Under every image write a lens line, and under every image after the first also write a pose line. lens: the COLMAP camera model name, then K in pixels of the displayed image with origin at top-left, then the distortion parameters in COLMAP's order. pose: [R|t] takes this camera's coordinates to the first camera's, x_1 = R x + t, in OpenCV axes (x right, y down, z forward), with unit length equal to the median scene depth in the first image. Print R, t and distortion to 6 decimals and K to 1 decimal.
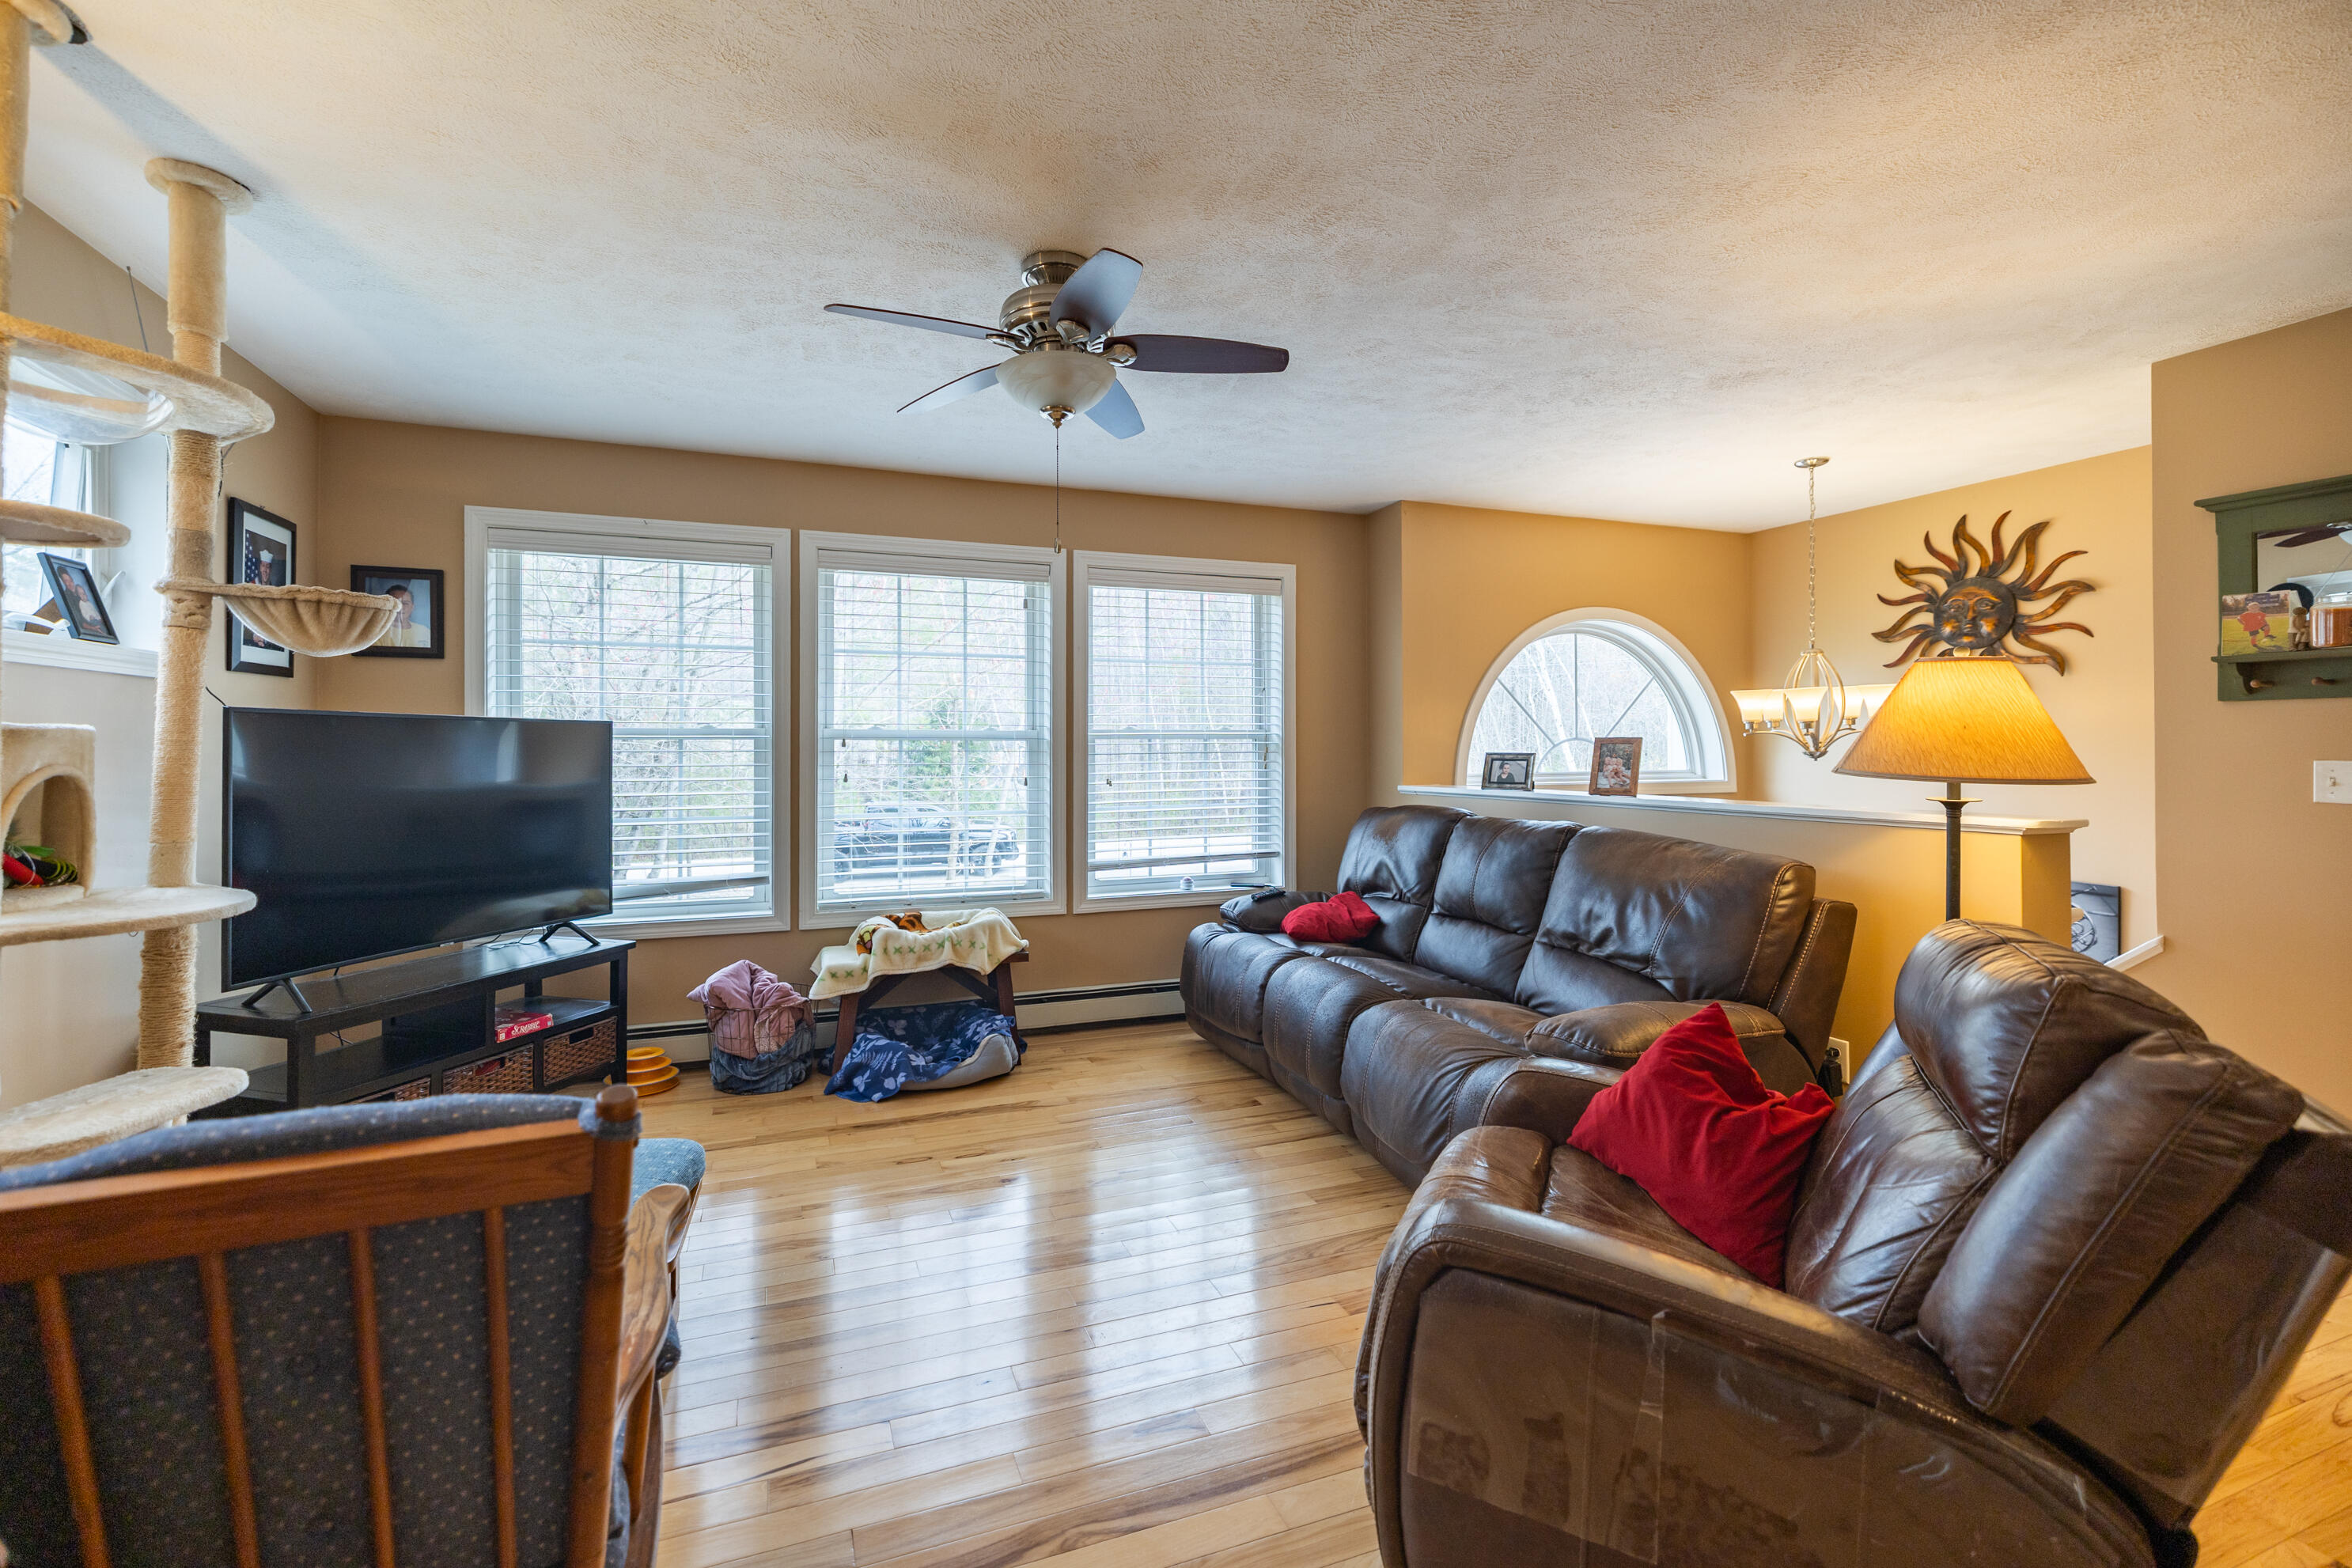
lens RADIAL K [[1032.0, 0, 1174.0], [0, 1032.0, 761.9], [0, 0, 1]] dist [0.000148, 0.000236]
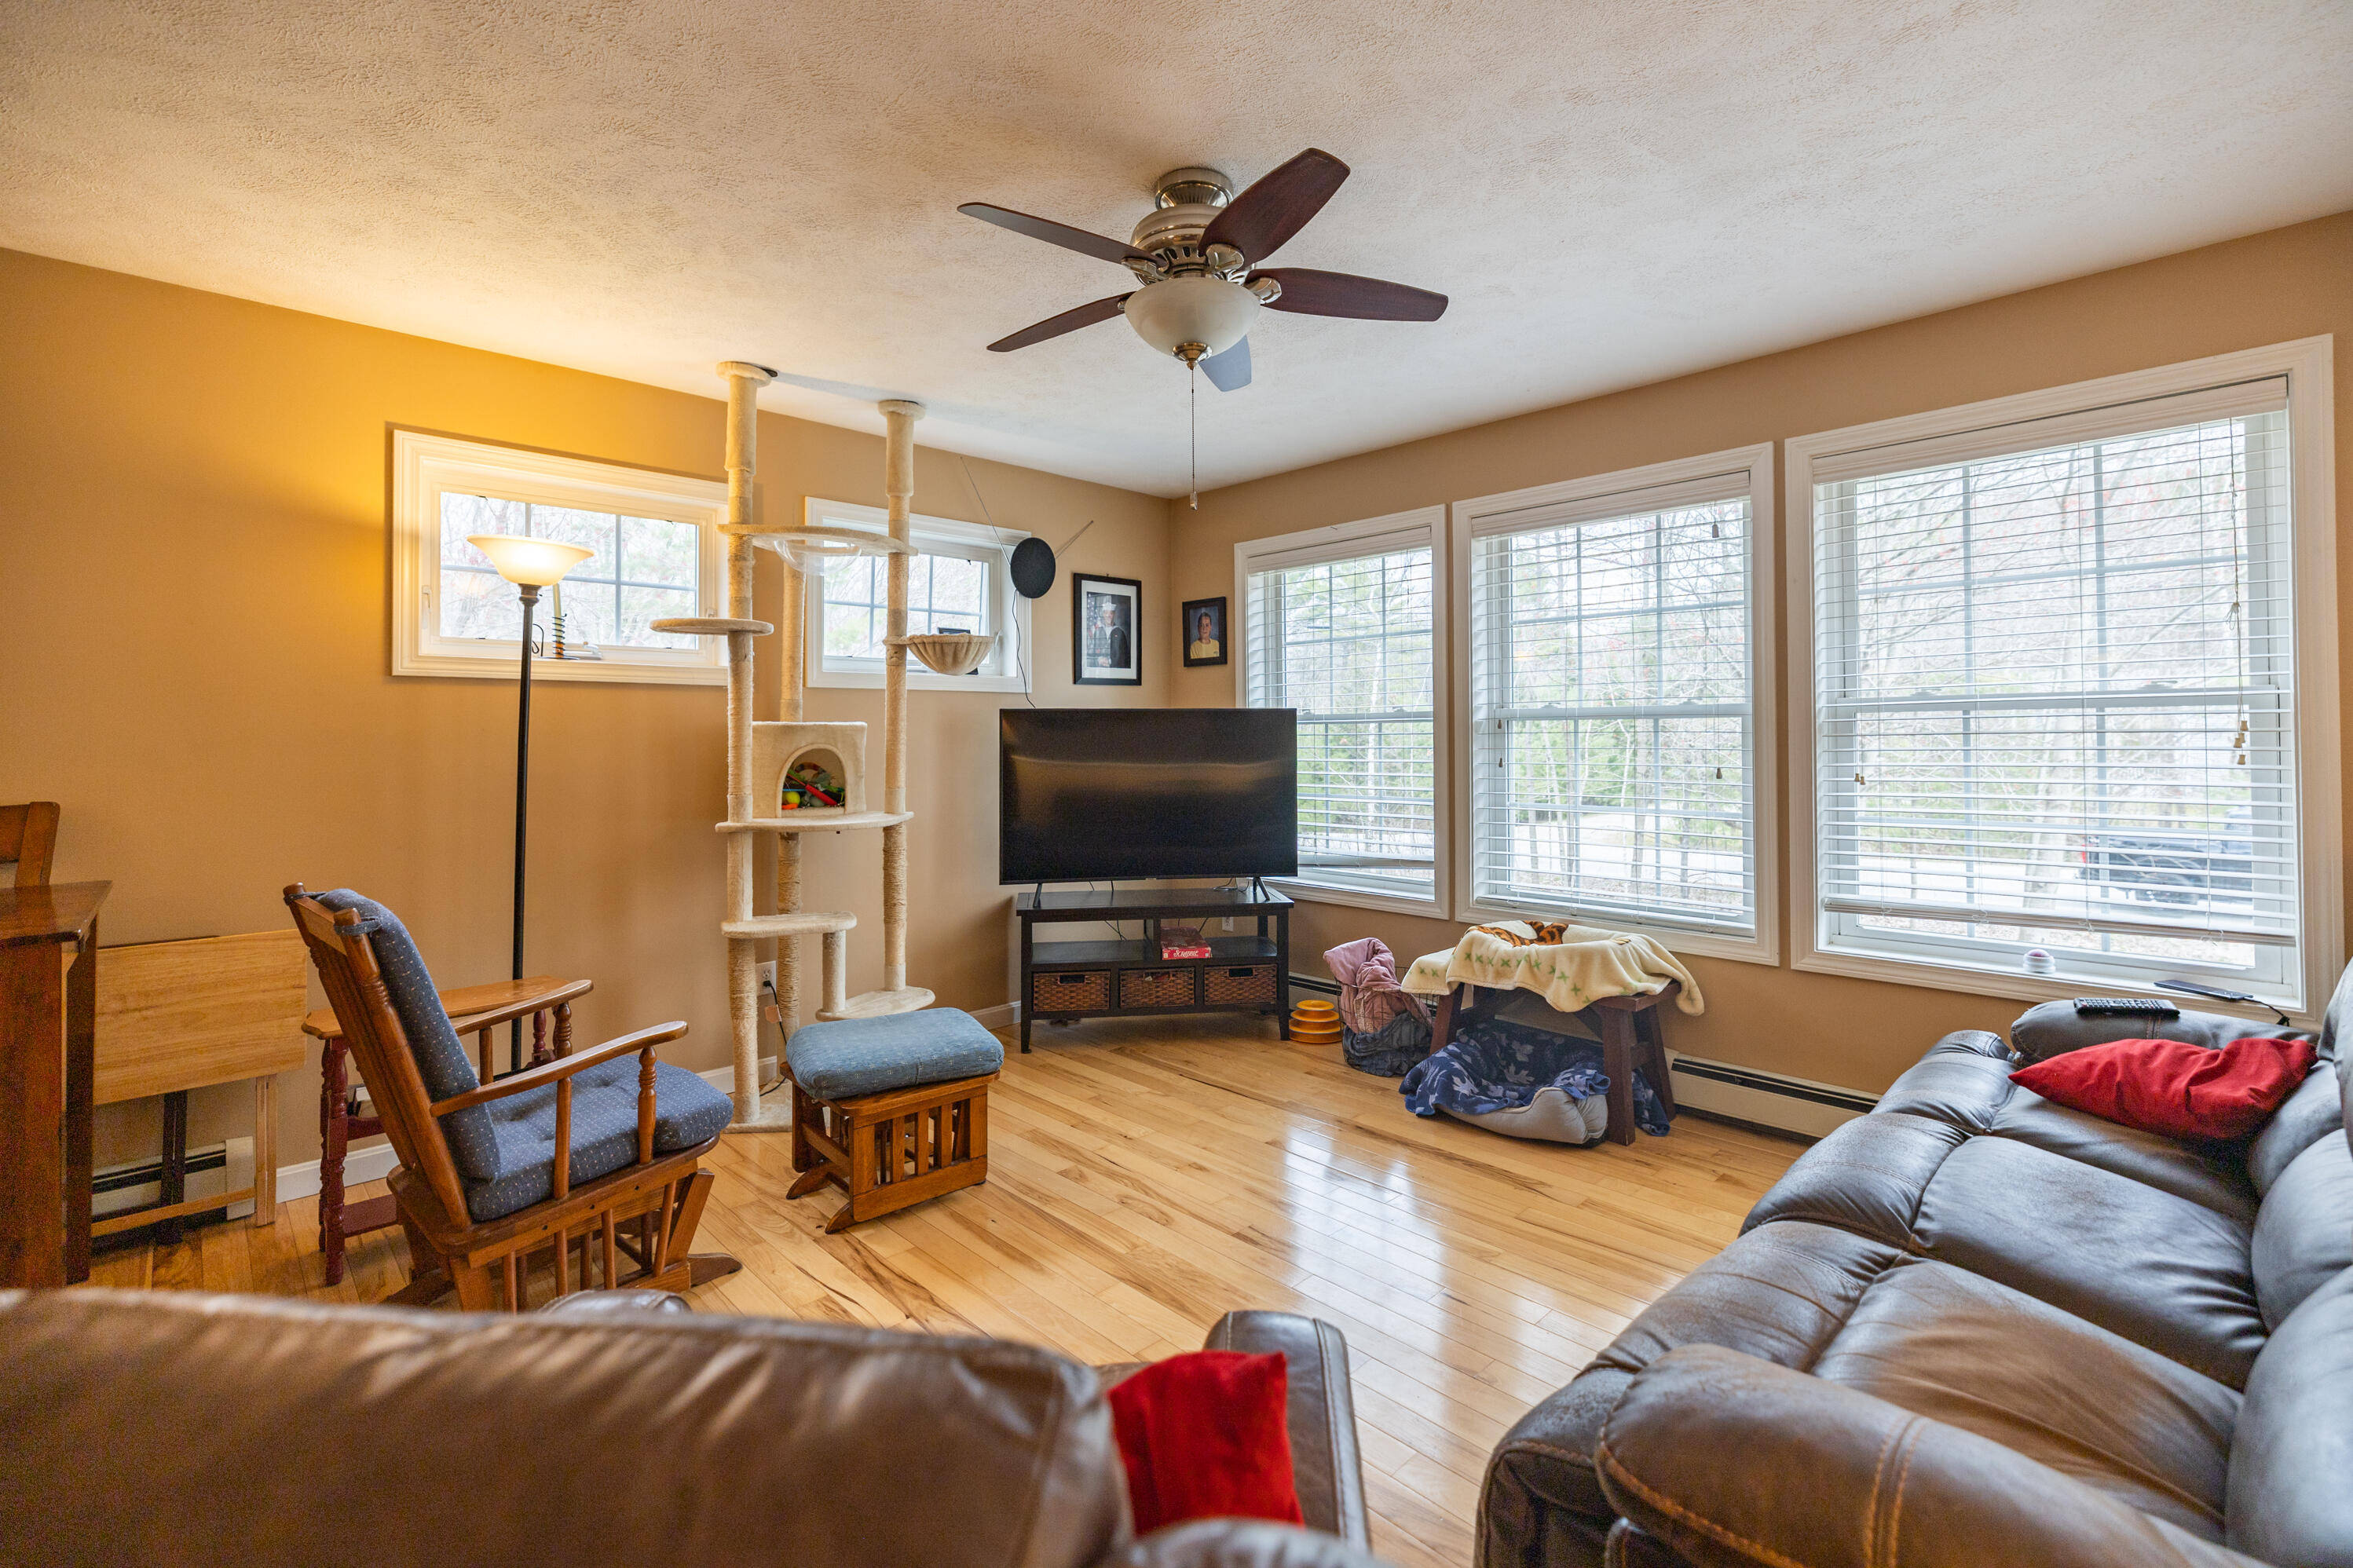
lens RADIAL K [[1032.3, 0, 1117.5], [0, 1032.3, 726.2], [0, 0, 1]] dist [0.000148, 0.000236]
pose [[0.356776, -0.011288, -0.934122, 0.451510], [-0.003103, 0.999907, -0.013268, -0.003700], [0.934185, 0.007633, 0.356707, 0.397605]]
